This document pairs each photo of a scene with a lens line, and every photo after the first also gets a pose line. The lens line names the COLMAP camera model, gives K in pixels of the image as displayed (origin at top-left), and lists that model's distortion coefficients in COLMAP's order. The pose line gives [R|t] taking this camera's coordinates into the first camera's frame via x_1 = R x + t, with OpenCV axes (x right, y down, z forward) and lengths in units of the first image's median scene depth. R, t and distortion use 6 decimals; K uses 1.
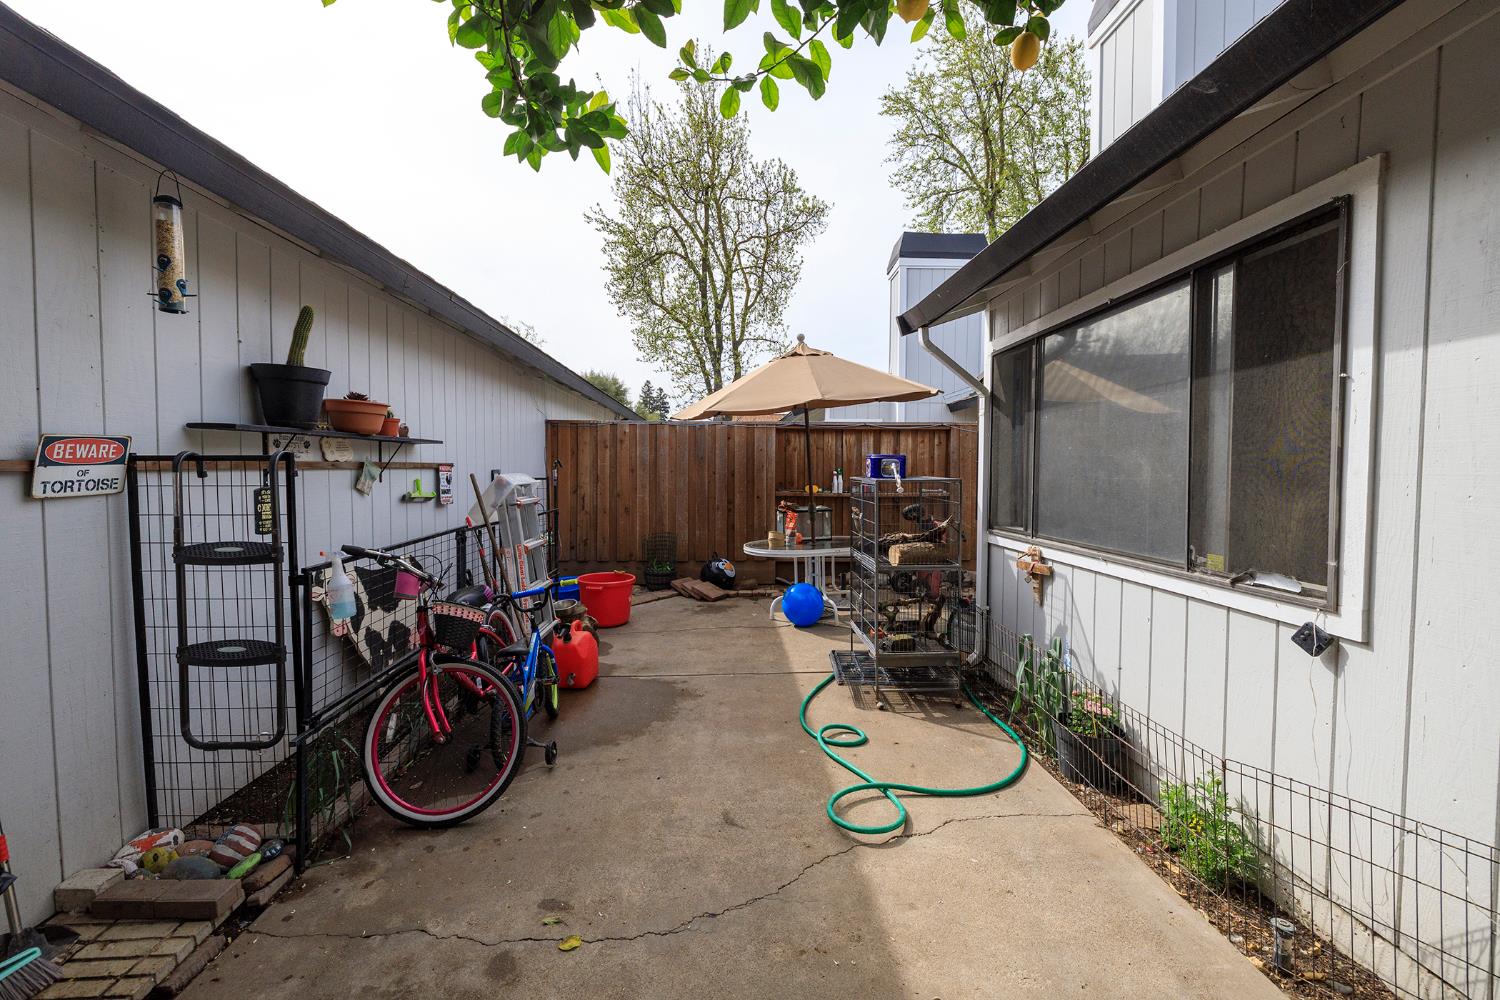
lens RADIAL K [[622.6, 0, 752.8], [0, 622.6, 493.9], [0, 0, 1]] dist [-0.000391, -0.001279]
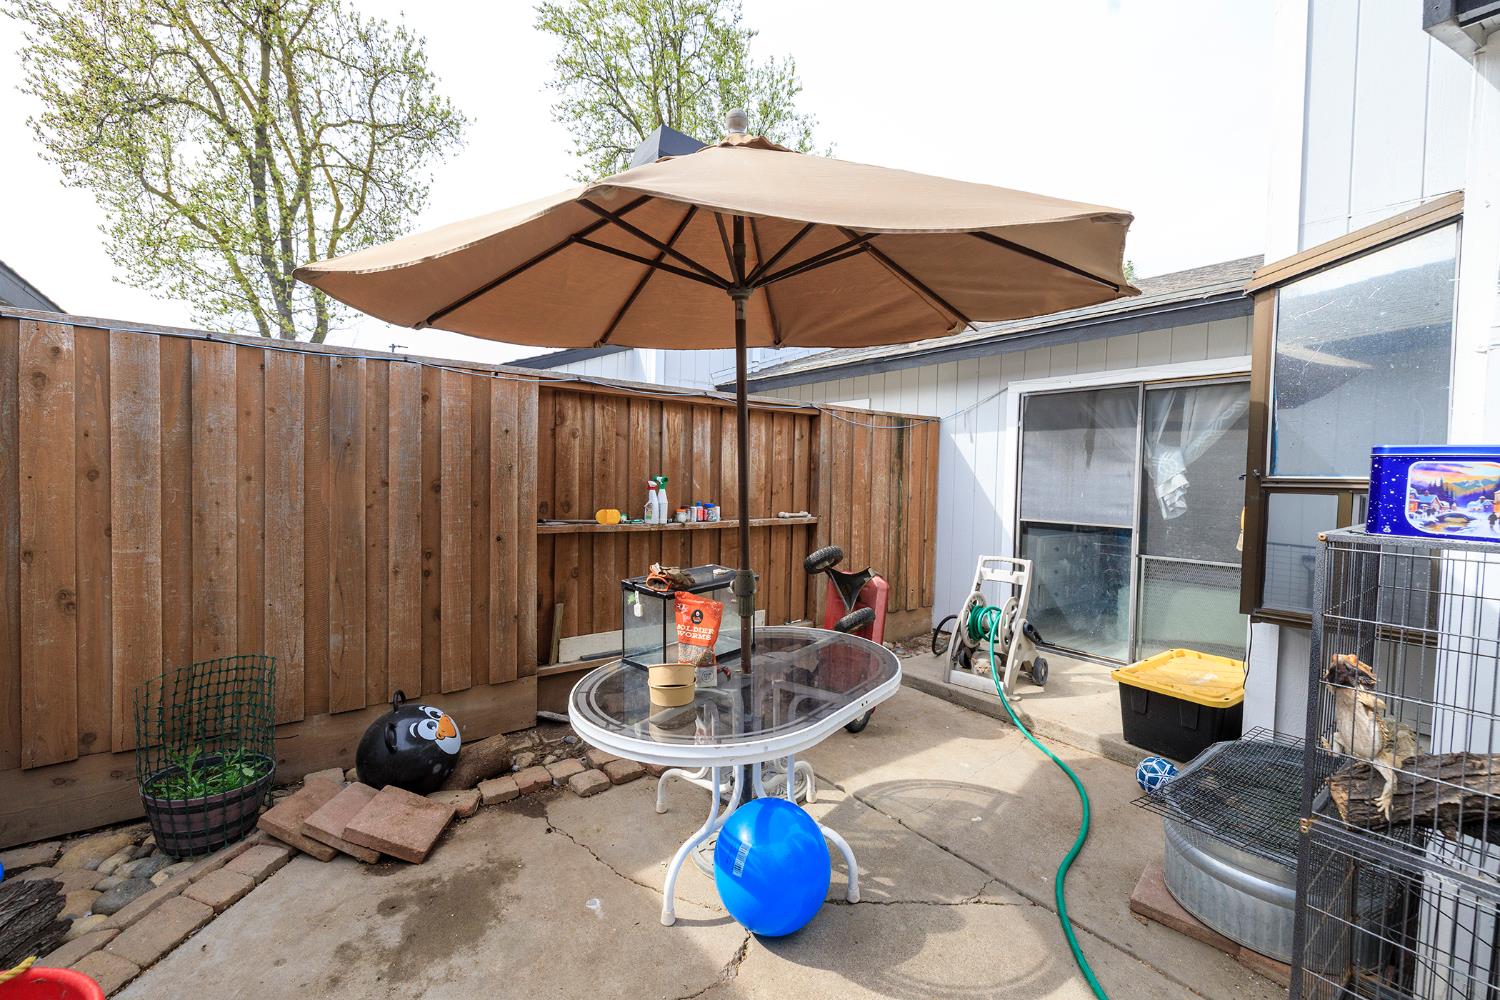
lens RADIAL K [[622.6, 0, 748.5], [0, 622.6, 498.1], [0, 0, 1]] dist [-0.000391, -0.001279]
pose [[0.818039, -0.005635, 0.575135, -0.097993], [0.002914, 0.999980, 0.005653, -0.024854], [-0.575156, -0.002948, 0.818039, 0.530808]]
